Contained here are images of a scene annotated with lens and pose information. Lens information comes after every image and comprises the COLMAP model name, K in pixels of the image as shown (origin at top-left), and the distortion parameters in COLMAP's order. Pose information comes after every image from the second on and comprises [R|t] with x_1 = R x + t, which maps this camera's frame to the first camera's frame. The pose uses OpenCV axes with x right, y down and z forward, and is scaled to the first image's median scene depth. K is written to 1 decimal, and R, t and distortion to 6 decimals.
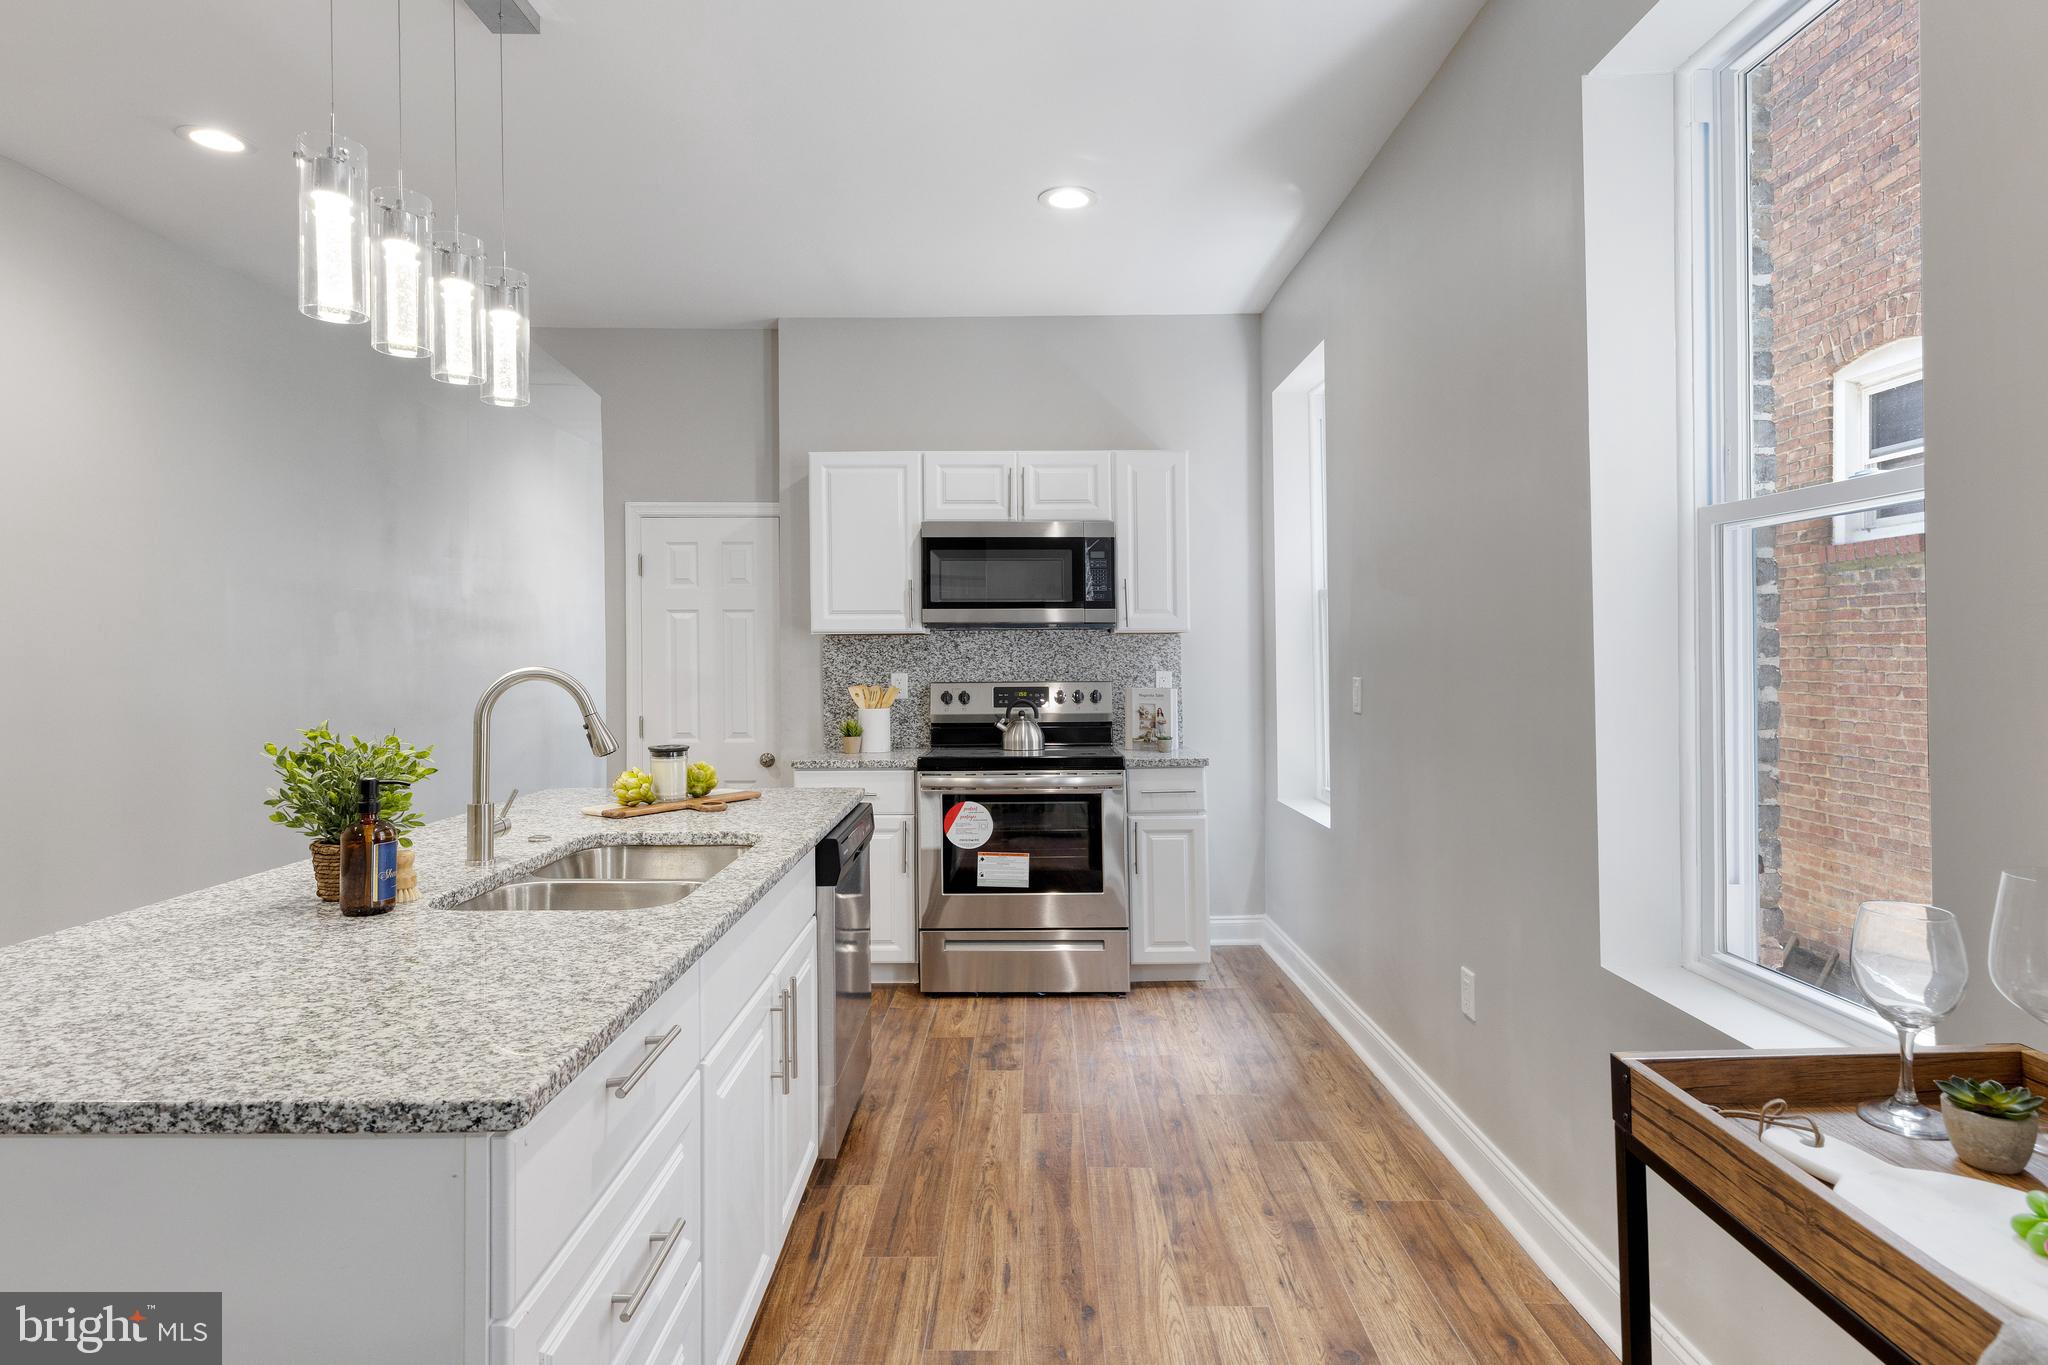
lens RADIAL K [[989.3, 0, 1053.7], [0, 989.3, 672.2], [0, 0, 1]] dist [-0.000828, -0.000042]
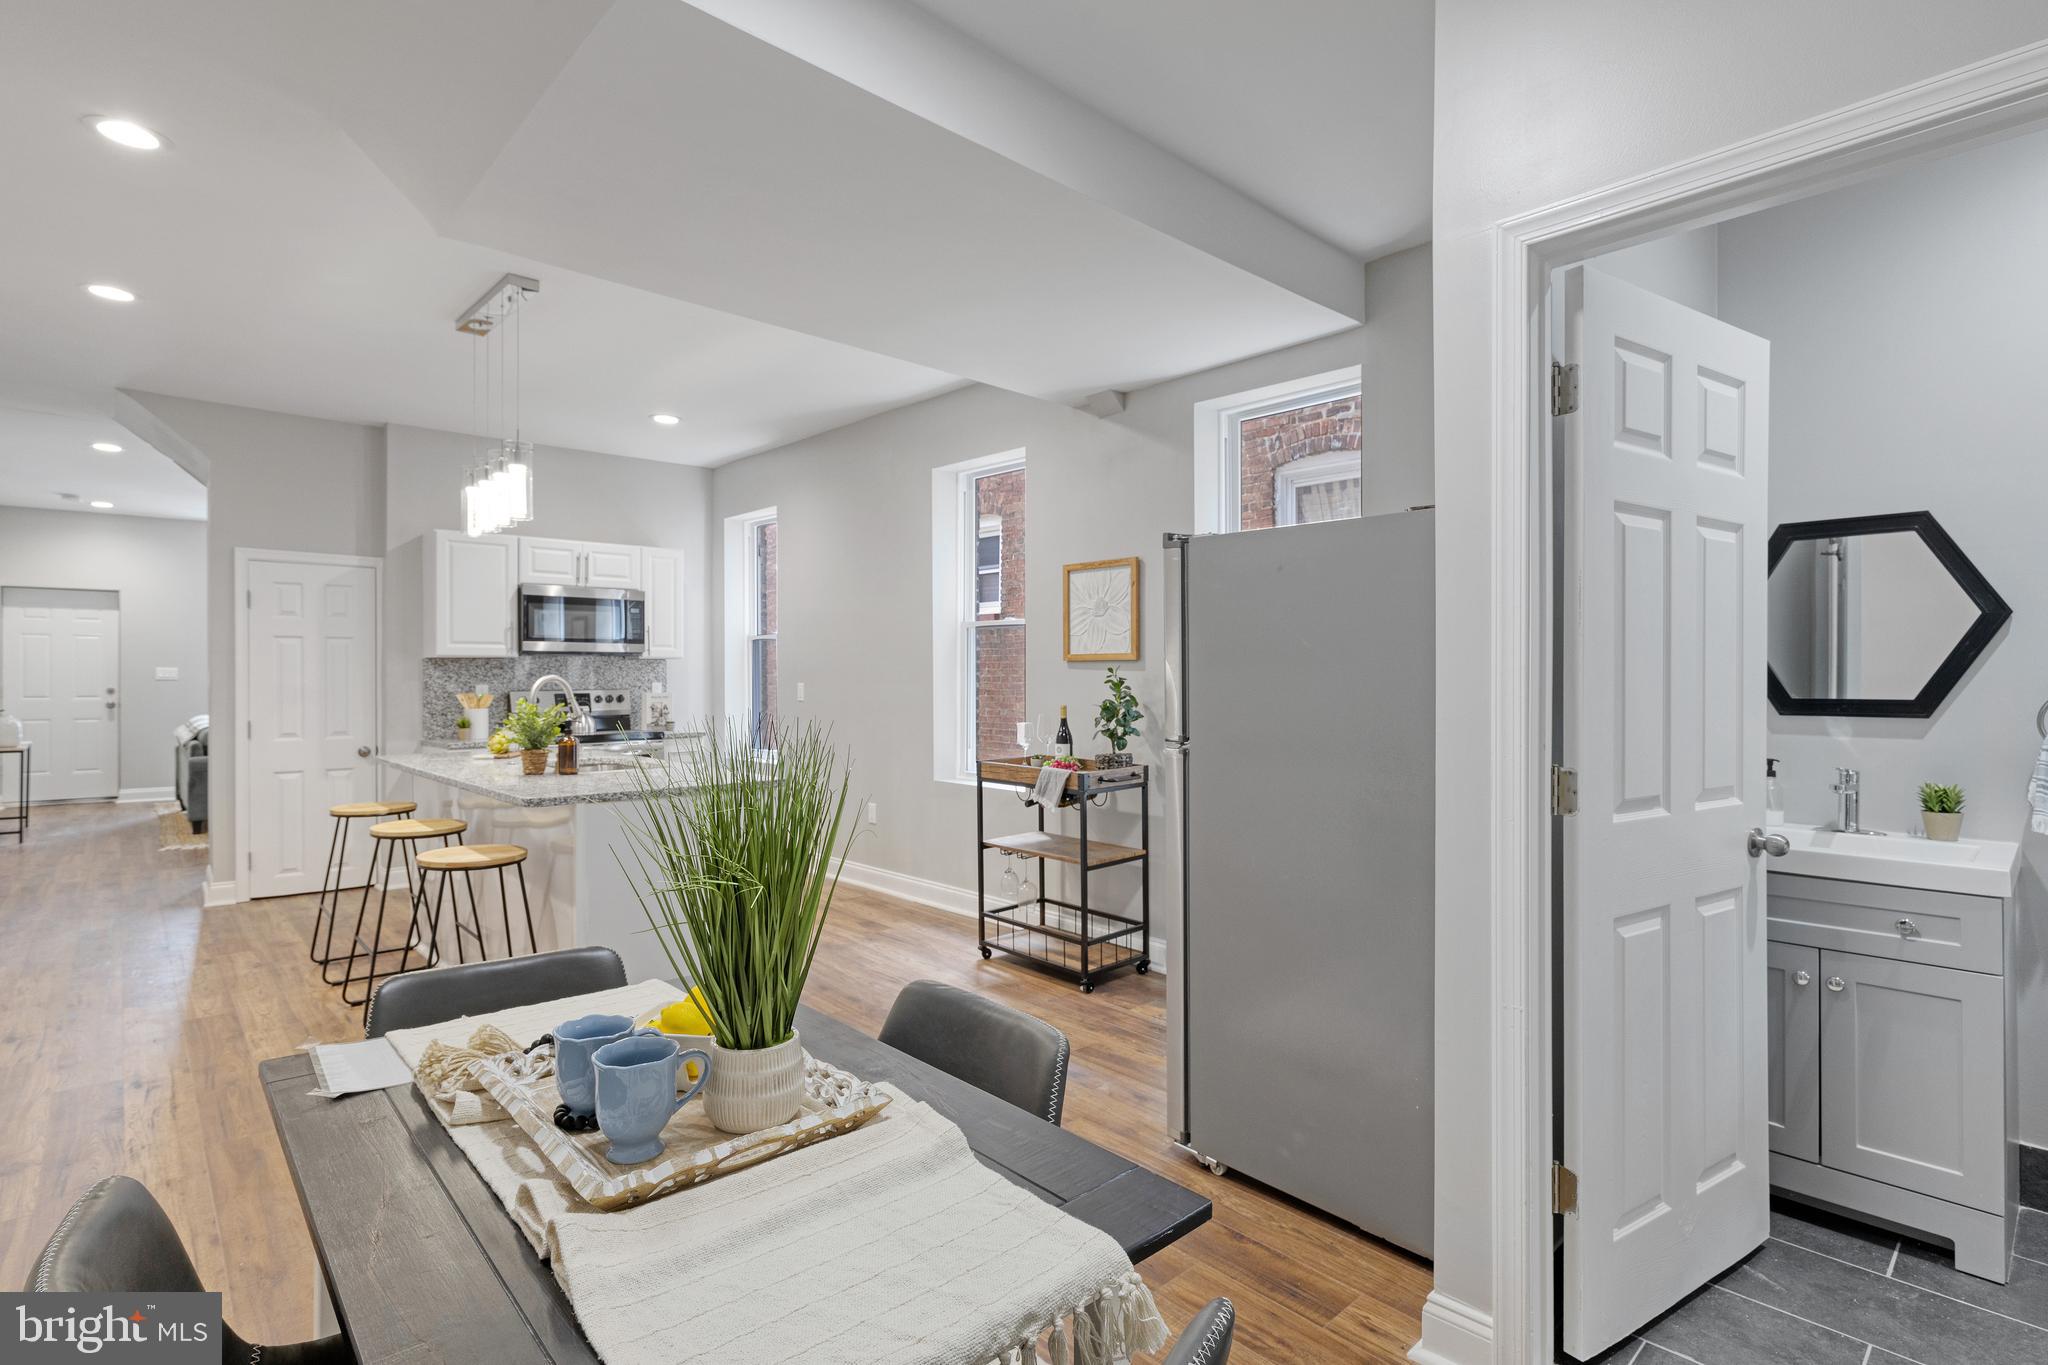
lens RADIAL K [[929.4, 0, 1004.3], [0, 929.4, 687.0], [0, 0, 1]] dist [-0.001419, -0.000202]
pose [[0.733205, -0.008537, 0.679954, -0.525554], [0.002415, 0.999948, 0.009950, -0.007444], [-0.680003, -0.005653, 0.733188, -0.509262]]
